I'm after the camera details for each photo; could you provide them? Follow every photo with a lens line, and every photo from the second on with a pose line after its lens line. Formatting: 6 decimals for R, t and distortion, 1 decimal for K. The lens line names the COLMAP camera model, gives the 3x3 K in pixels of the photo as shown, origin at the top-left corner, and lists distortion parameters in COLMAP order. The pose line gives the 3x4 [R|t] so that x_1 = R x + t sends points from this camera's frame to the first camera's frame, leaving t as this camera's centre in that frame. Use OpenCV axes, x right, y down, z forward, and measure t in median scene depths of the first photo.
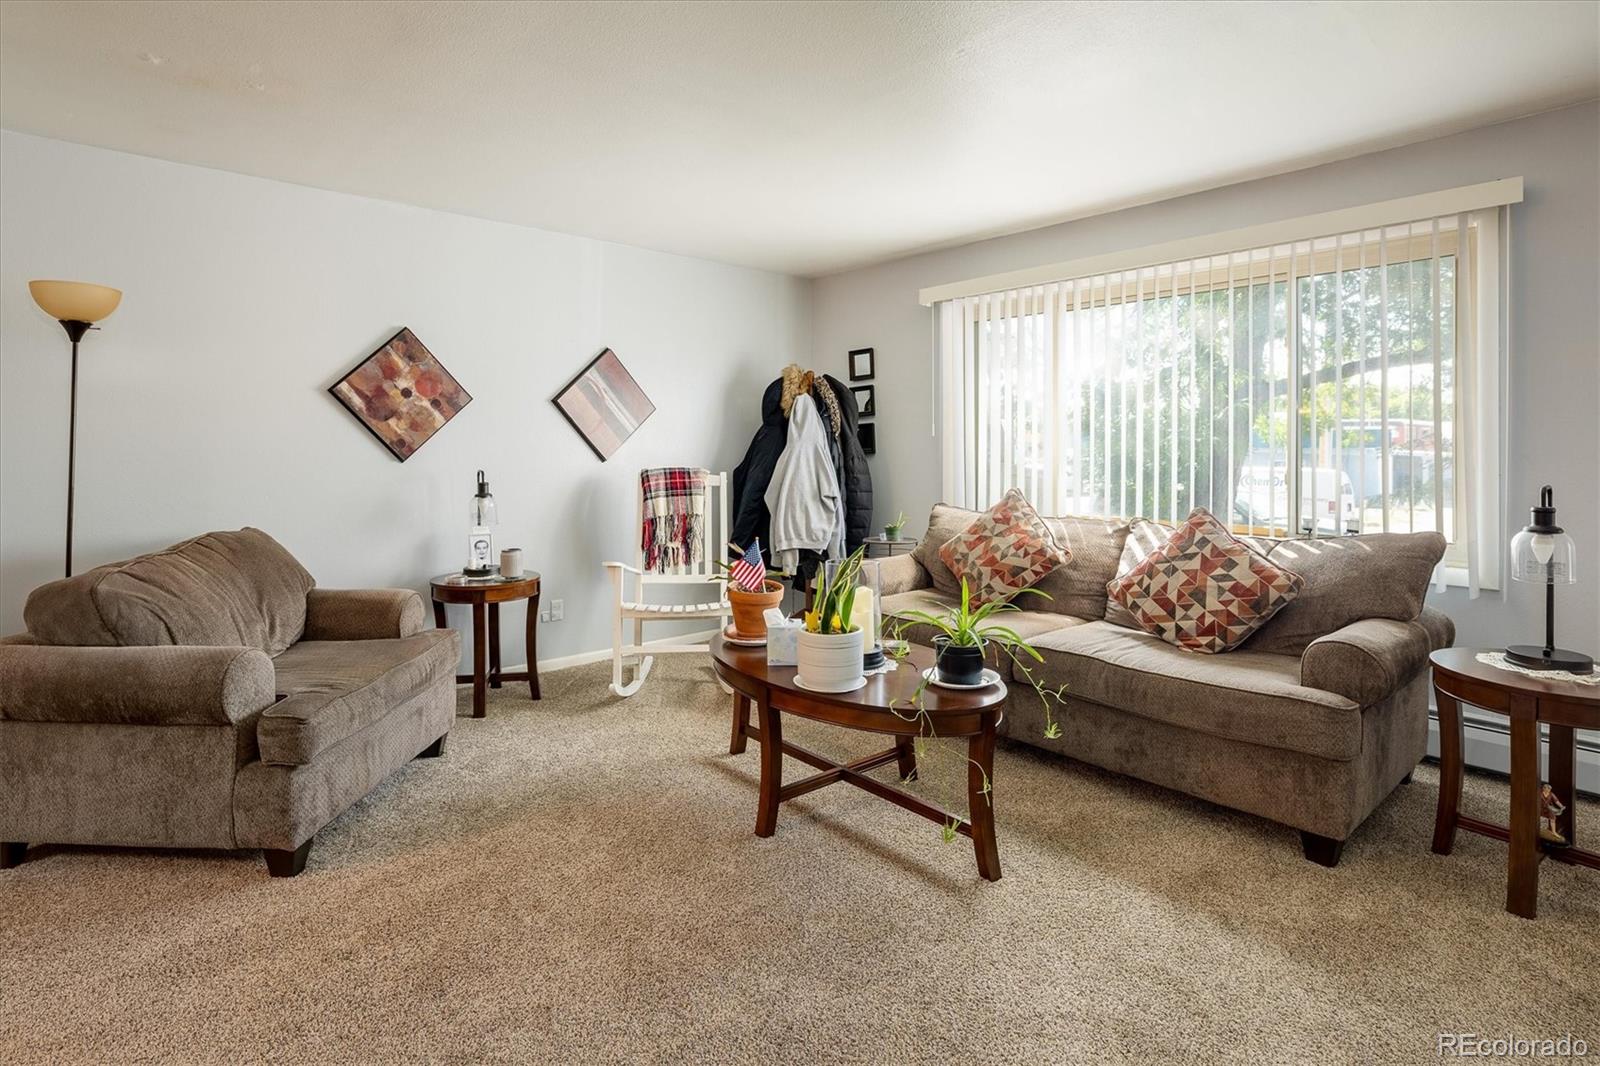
lens RADIAL K [[787.6, 0, 801.6], [0, 787.6, 452.9], [0, 0, 1]] dist [-0.000688, 0.000239]
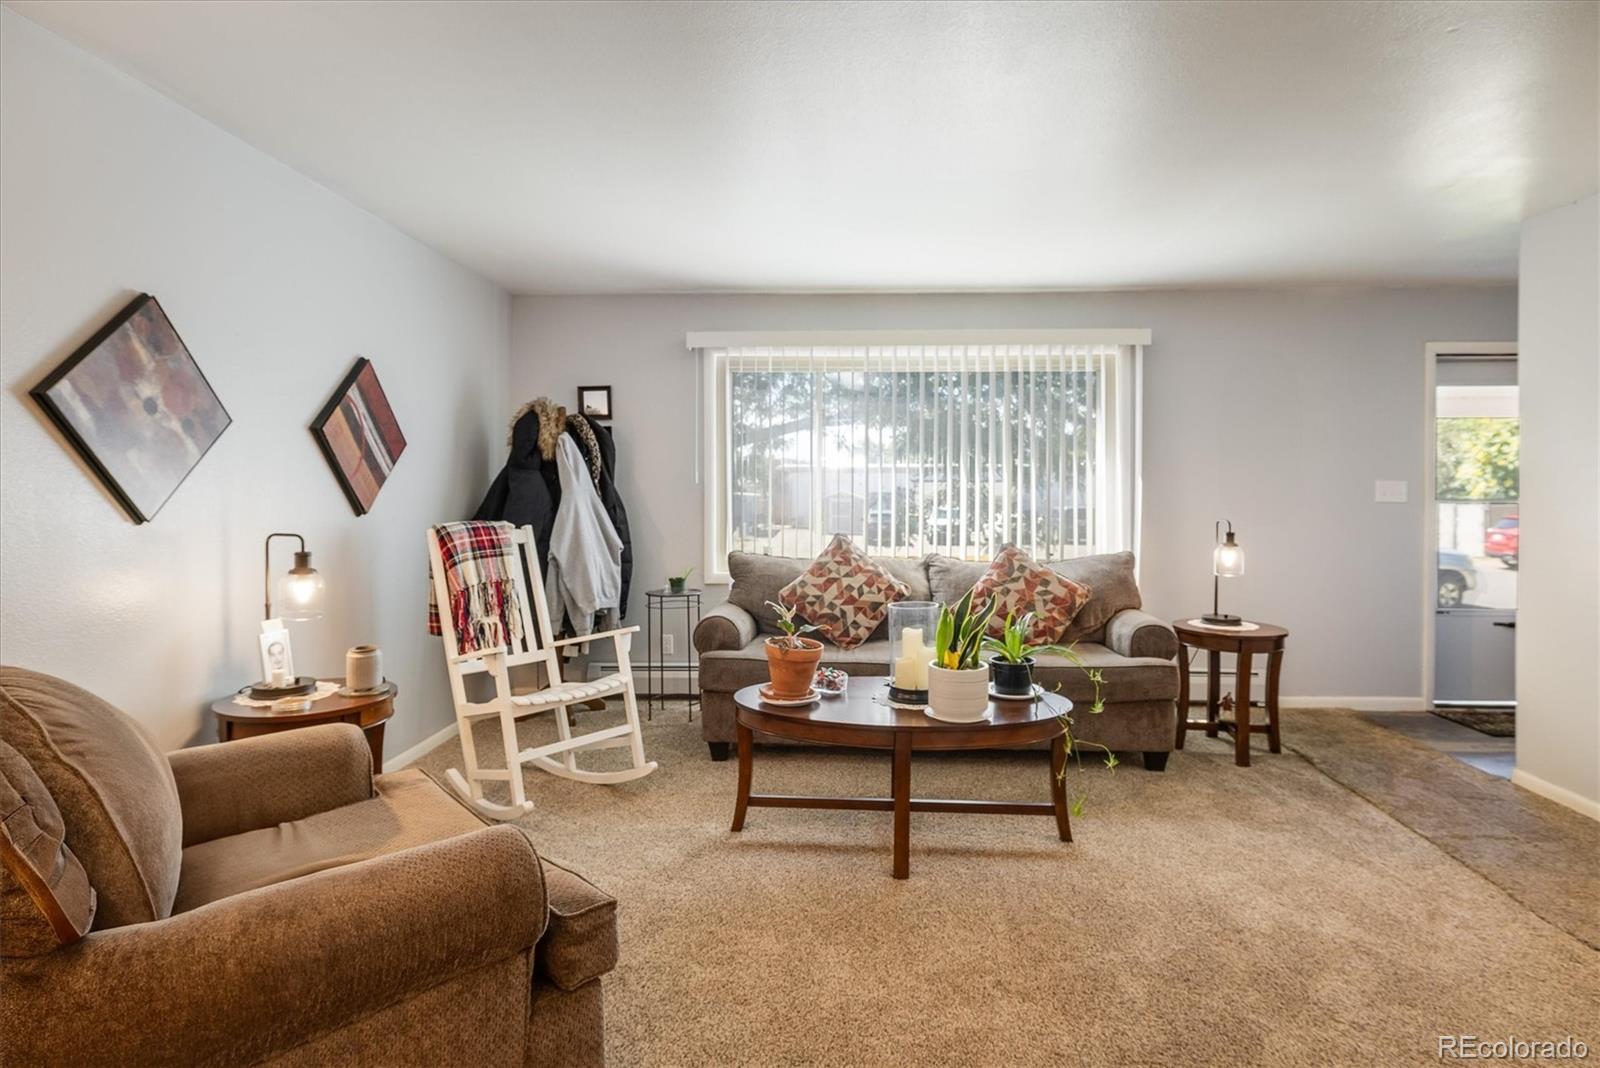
lens RADIAL K [[827.0, 0, 822.3], [0, 827.0, 498.6], [0, 0, 1]] dist [0.003034, 0.000250]
pose [[0.705290, -0.004856, 0.708902, -0.585686], [0.001248, 0.999983, 0.005609, -0.009811], [-0.708918, -0.003071, 0.705284, 0.208363]]
